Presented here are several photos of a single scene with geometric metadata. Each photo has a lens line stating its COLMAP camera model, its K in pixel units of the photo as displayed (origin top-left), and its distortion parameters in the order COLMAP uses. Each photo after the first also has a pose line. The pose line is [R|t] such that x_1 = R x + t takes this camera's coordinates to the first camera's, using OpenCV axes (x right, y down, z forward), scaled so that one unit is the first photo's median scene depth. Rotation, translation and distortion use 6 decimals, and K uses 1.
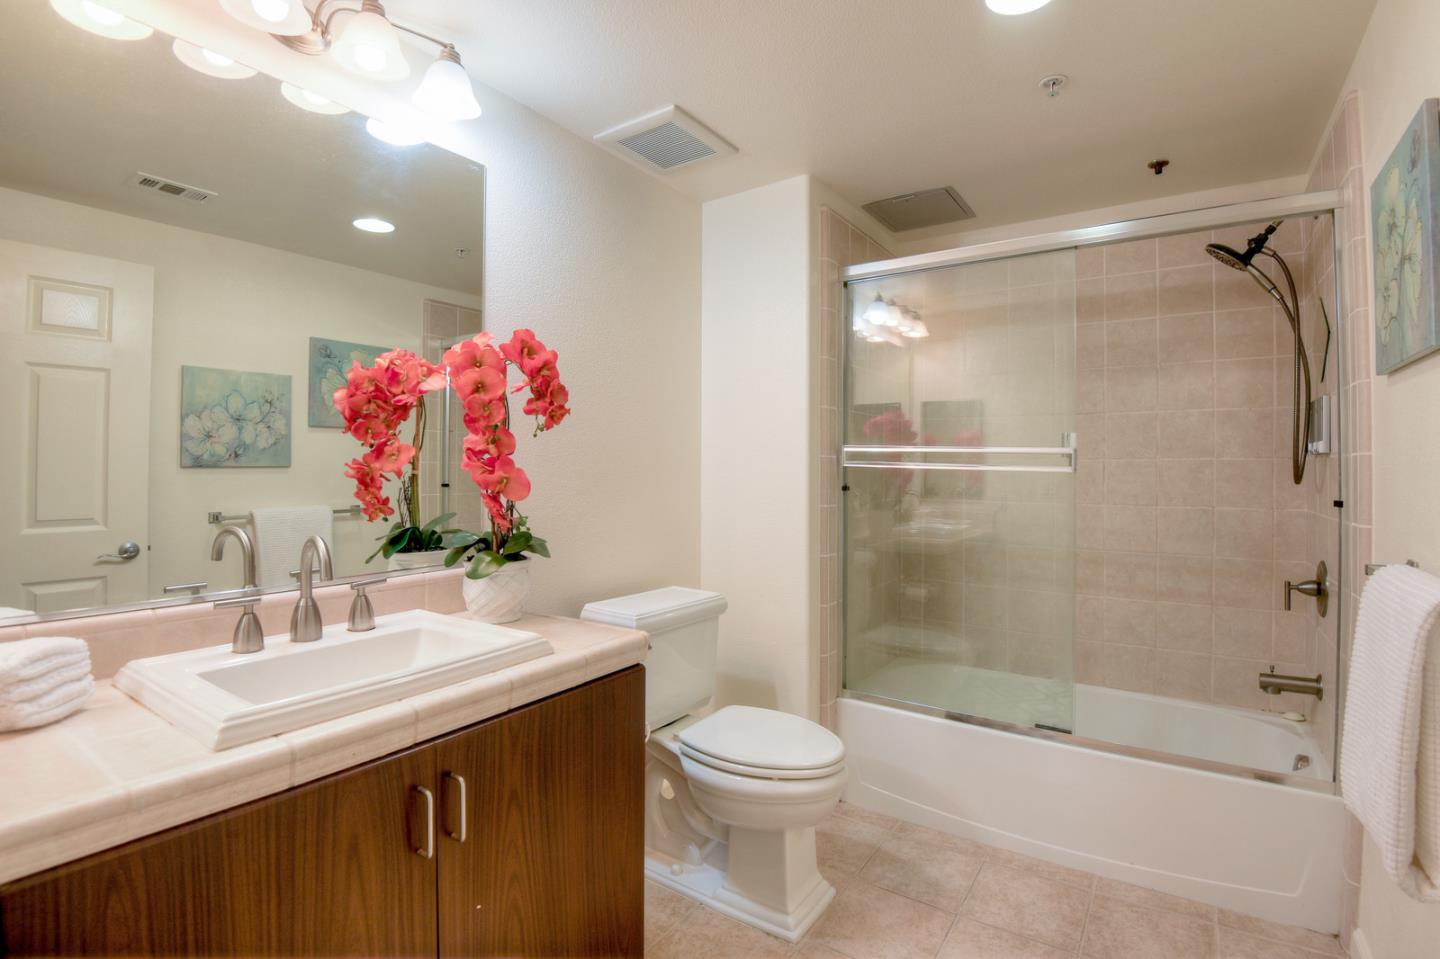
lens RADIAL K [[663.5, 0, 737.1], [0, 663.5, 464.5], [0, 0, 1]] dist [-0.002088, -0.018267]
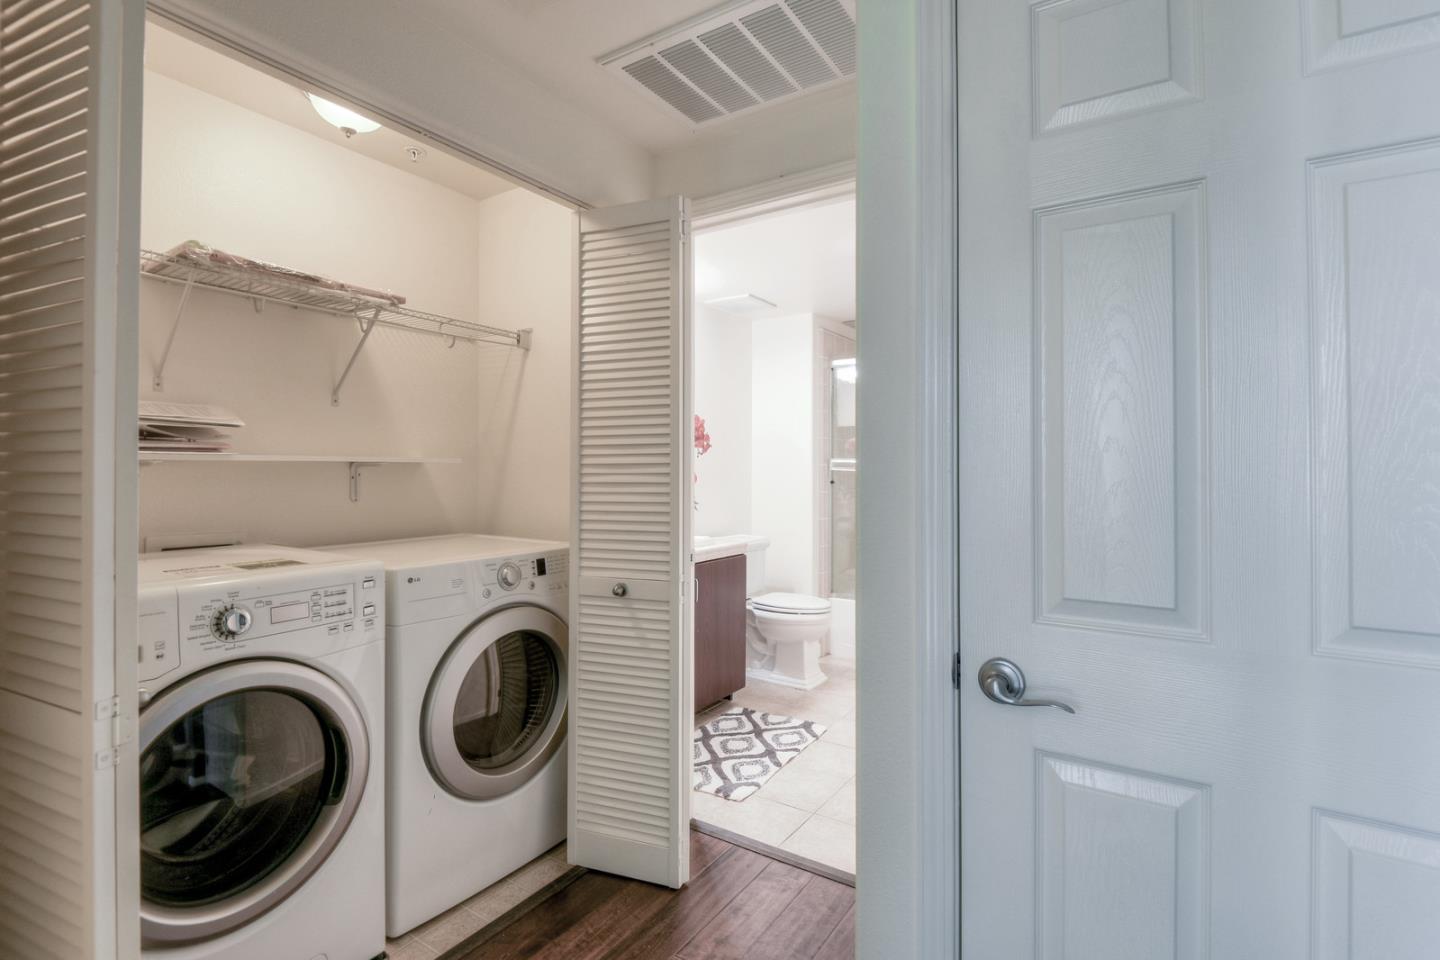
lens RADIAL K [[663.5, 0, 737.1], [0, 663.5, 465.0], [0, 0, 1]] dist [-0.002088, -0.018267]
pose [[0.999905, -0.000603, 0.013782, -0.153677], [0.000730, 0.999958, -0.009176, 0.005810], [-0.013776, 0.009185, 0.999863, -1.017650]]
